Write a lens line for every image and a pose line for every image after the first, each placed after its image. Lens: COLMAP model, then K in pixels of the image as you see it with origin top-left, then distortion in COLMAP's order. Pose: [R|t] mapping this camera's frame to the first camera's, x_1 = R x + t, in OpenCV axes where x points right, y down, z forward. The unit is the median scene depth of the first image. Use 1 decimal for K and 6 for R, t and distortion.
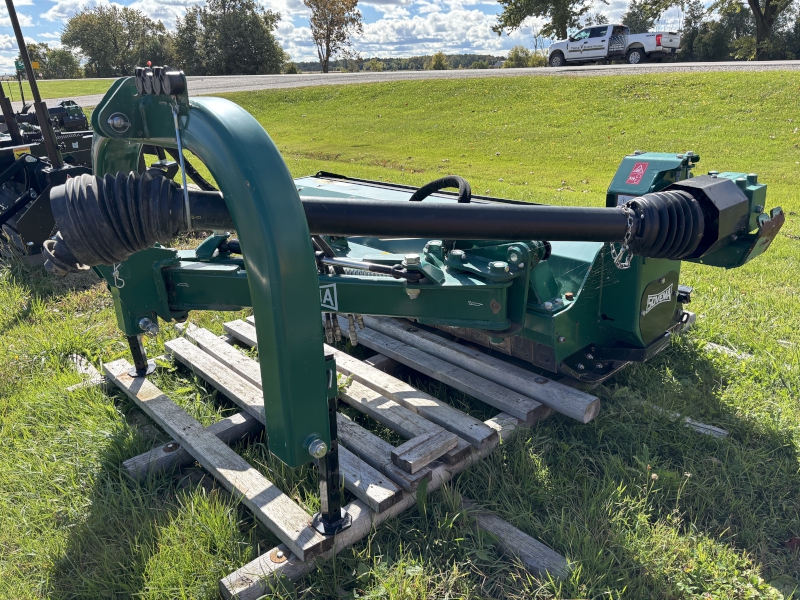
lens RADIAL K [[614.1, 0, 400.1], [0, 614.1, 289.2], [0, 0, 1]] dist [0.003297, 0.000029]
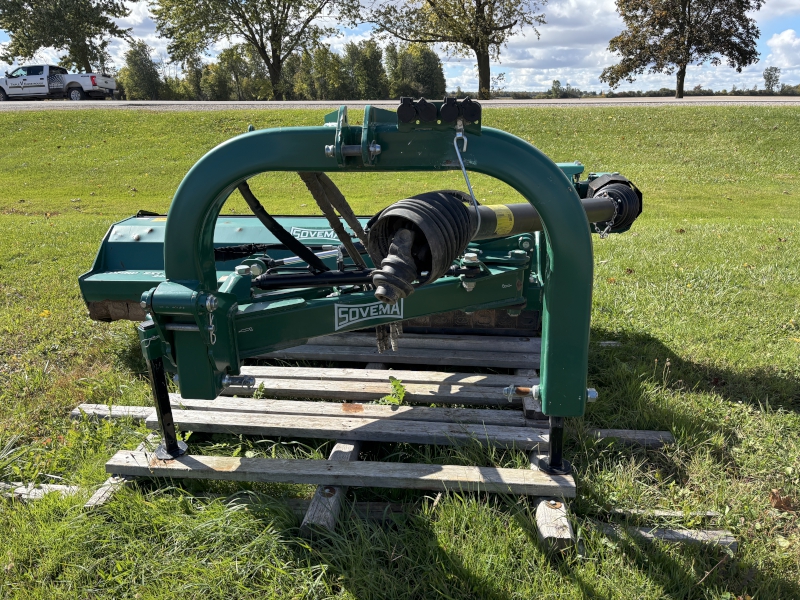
lens RADIAL K [[604.0, 0, 400.0], [0, 604.0, 300.0], [0, 0, 1]] dist [0.004332, -0.003188]
pose [[0.747443, -0.185275, 0.637968, -0.749314], [0.206798, 0.977499, 0.041595, -0.039938], [-0.631319, 0.100840, 0.768939, 0.174648]]
